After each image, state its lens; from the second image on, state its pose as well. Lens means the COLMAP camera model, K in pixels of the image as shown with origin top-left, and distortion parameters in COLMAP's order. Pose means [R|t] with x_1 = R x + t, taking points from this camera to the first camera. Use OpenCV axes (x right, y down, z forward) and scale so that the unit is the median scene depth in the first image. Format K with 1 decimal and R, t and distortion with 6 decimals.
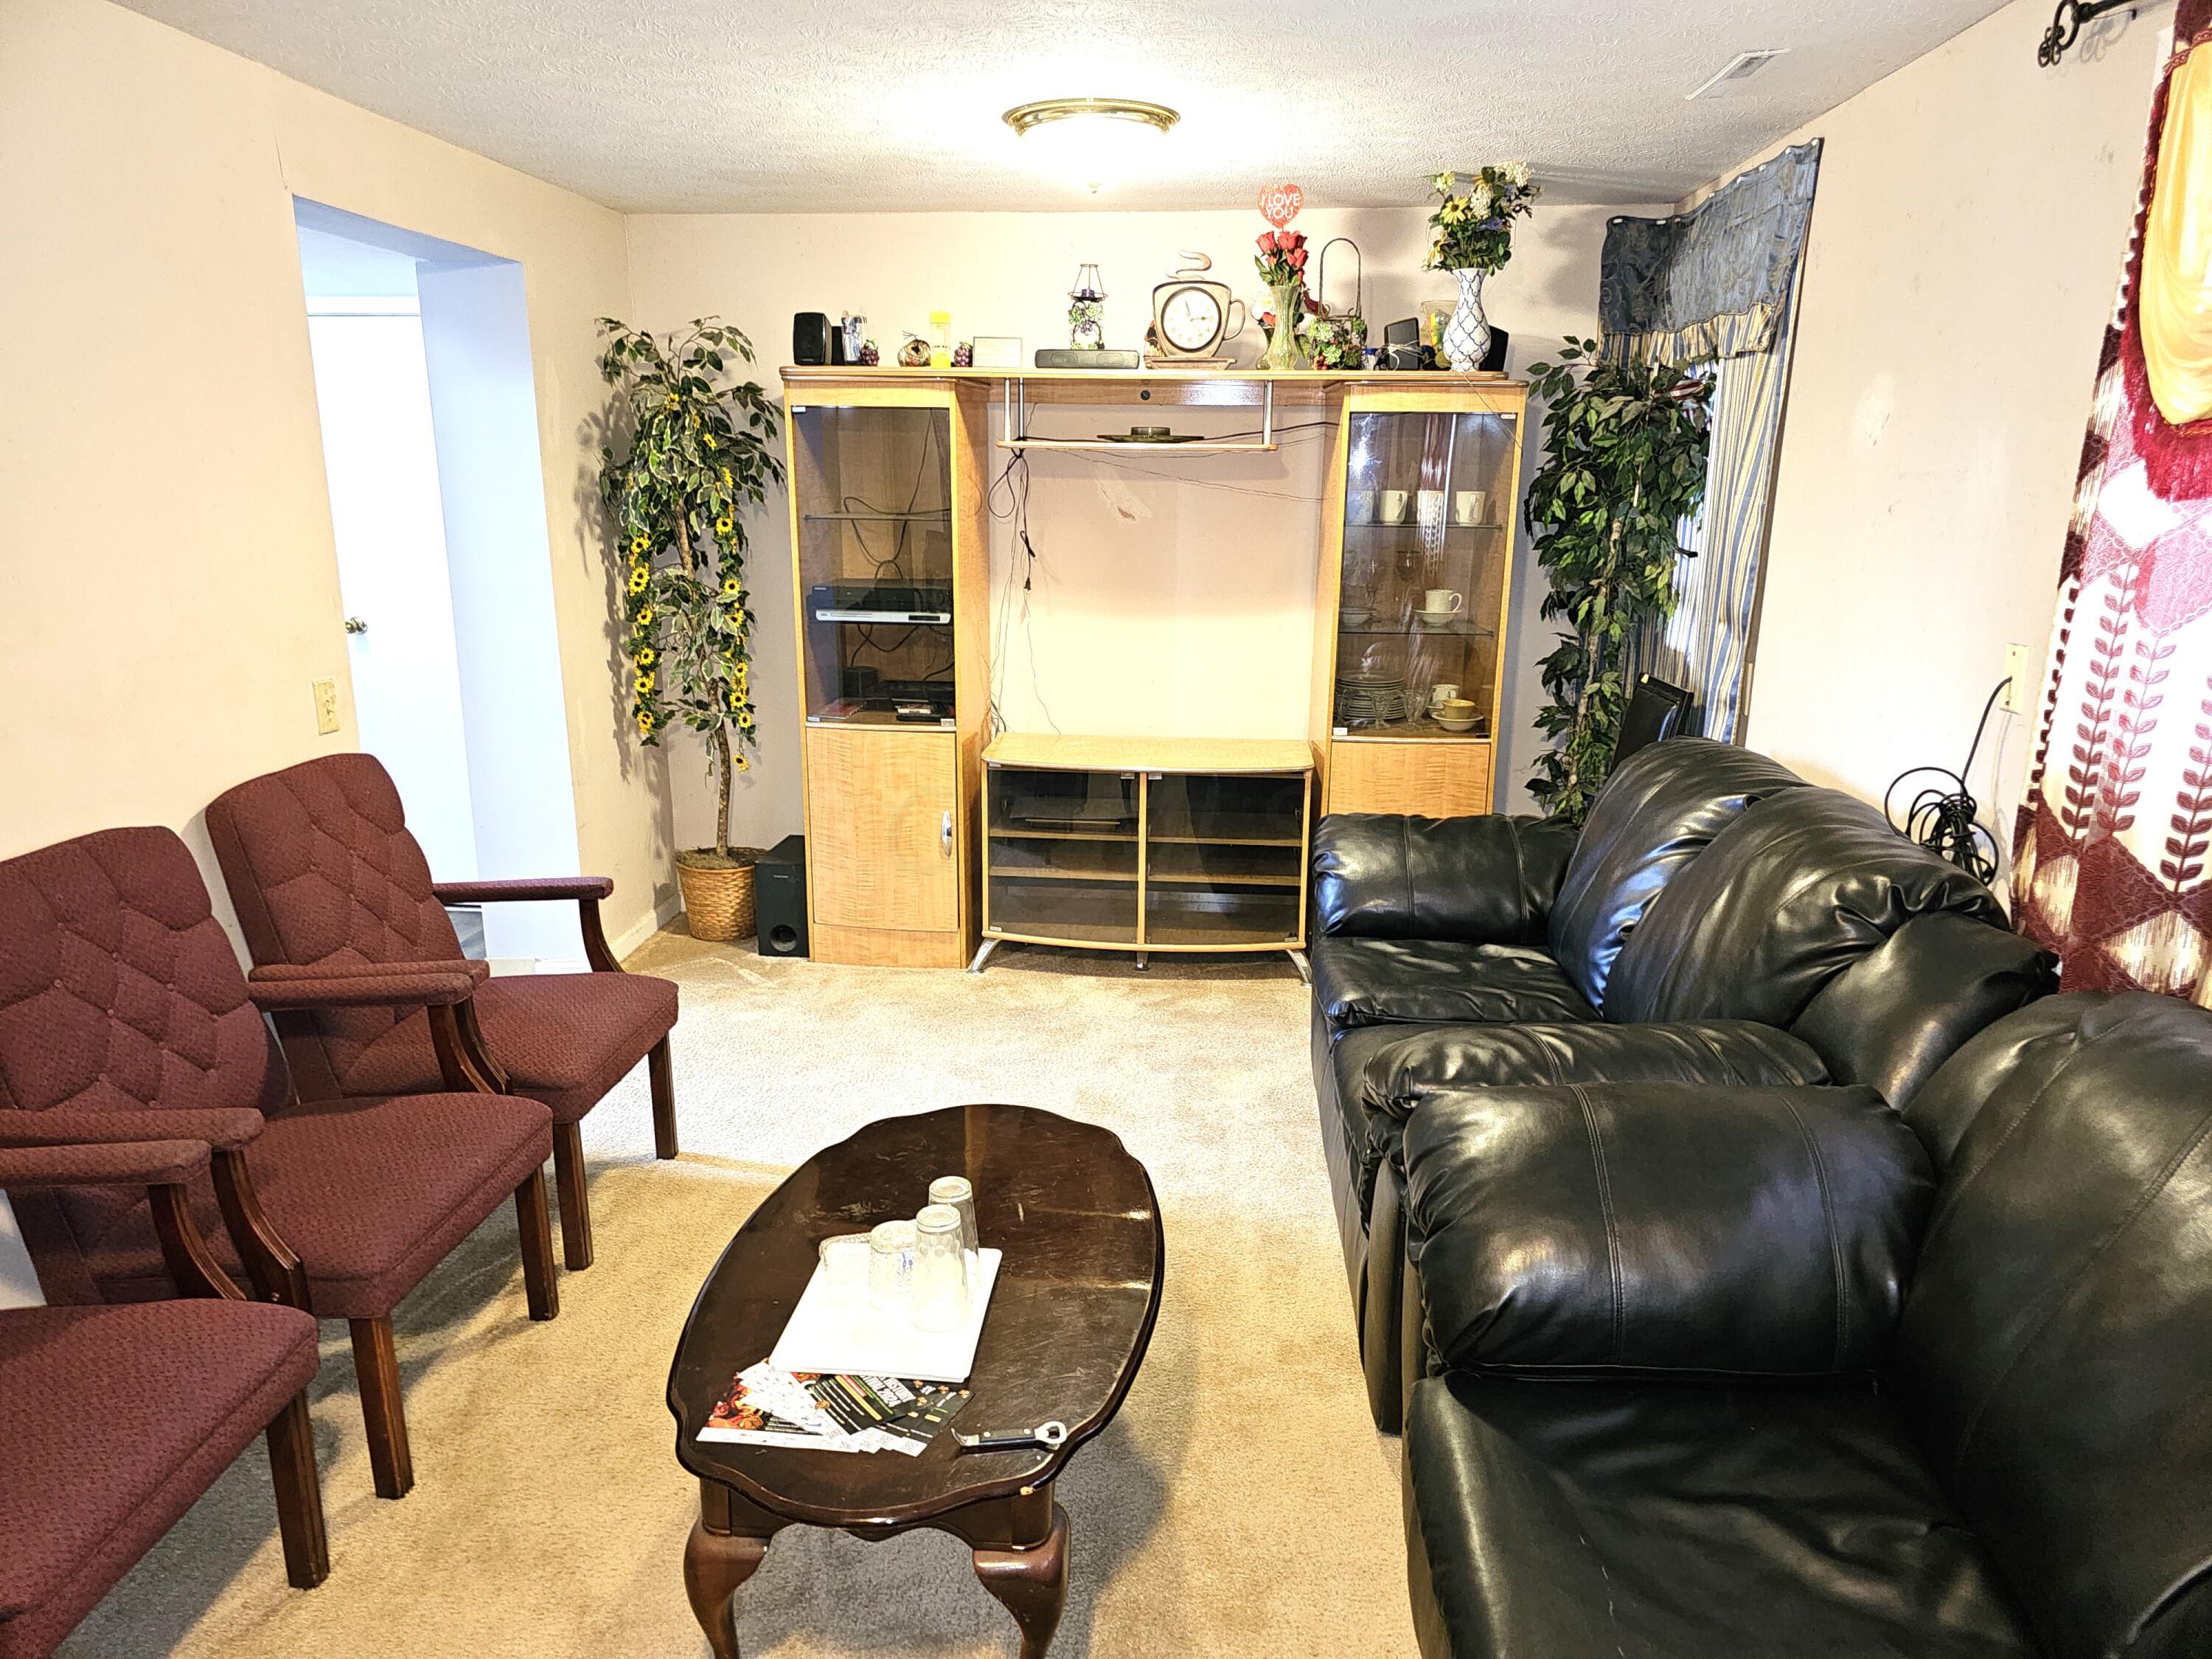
lens RADIAL K [[1465.2, 0, 1106.0], [0, 1465.2, 829.5], [0, 0, 1]] dist [0.005179, 0.001266]
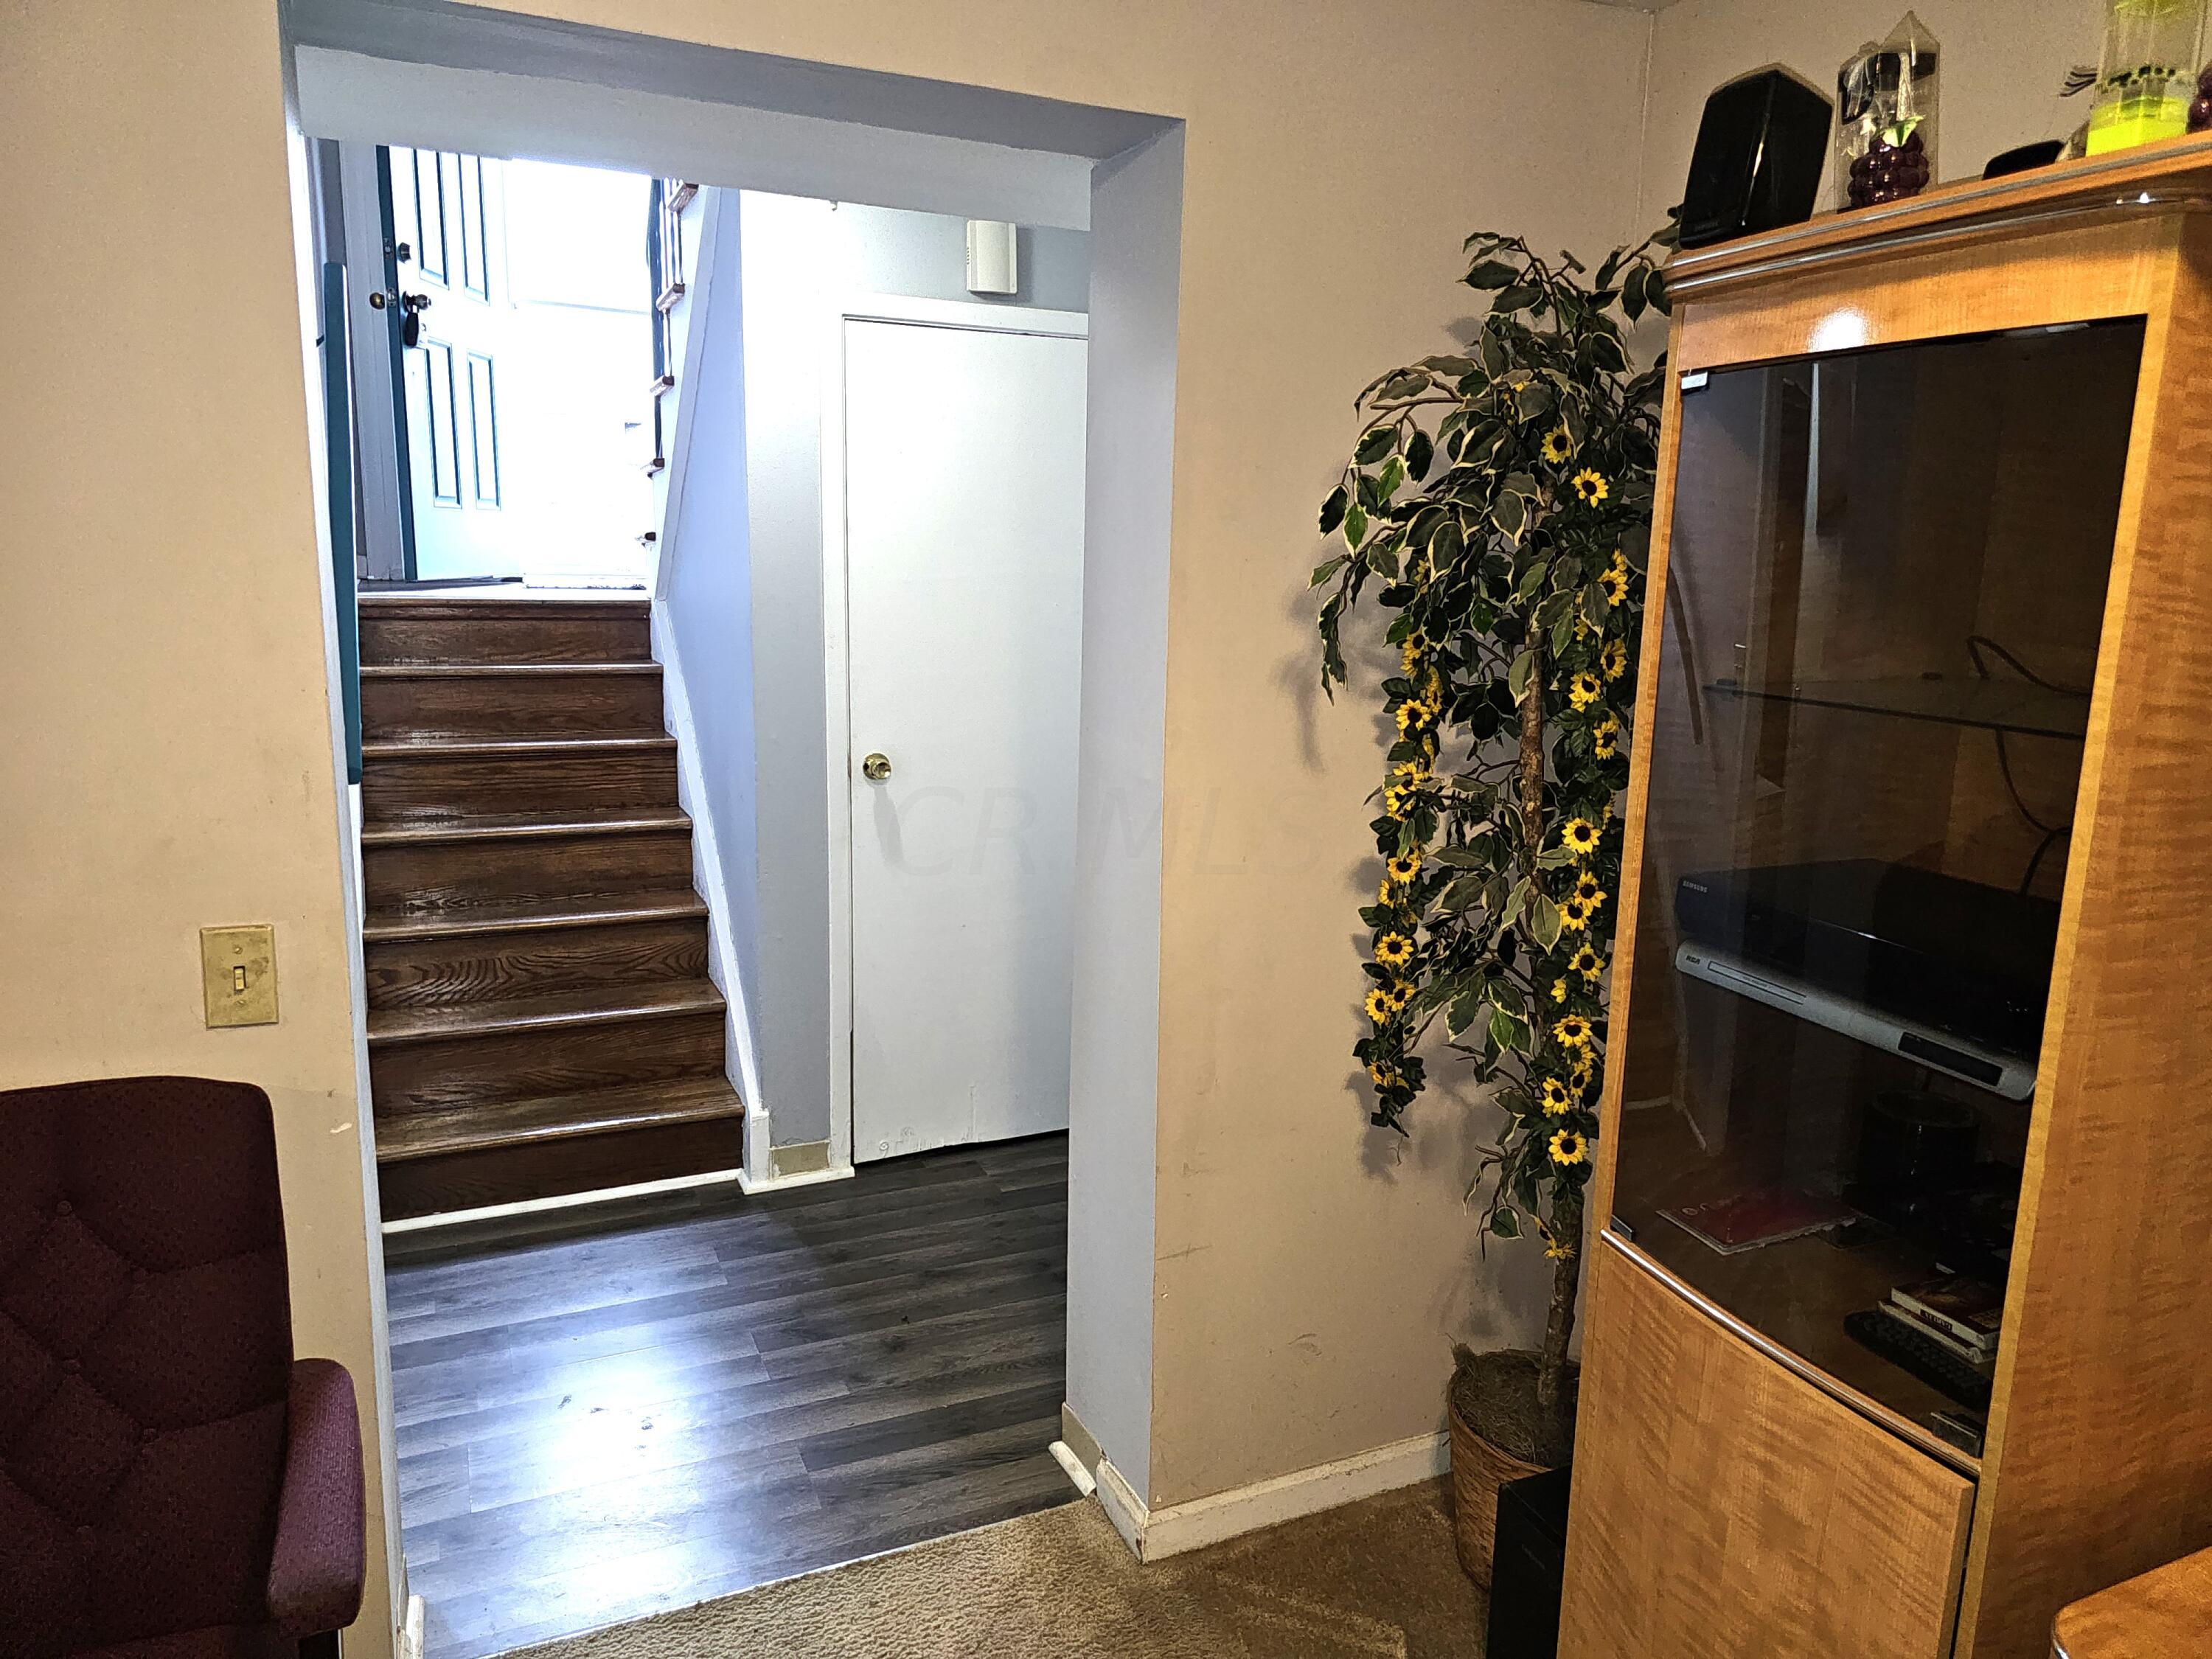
lens RADIAL K [[1465.2, 0, 1106.0], [0, 1465.2, 829.5], [0, 0, 1]] dist [0.005179, 0.001266]
pose [[0.495194, 0.165893, -0.852797, 0.035695], [-0.249739, 0.967351, 0.043162, -0.174406], [0.832114, 0.191603, 0.520456, 0.772721]]
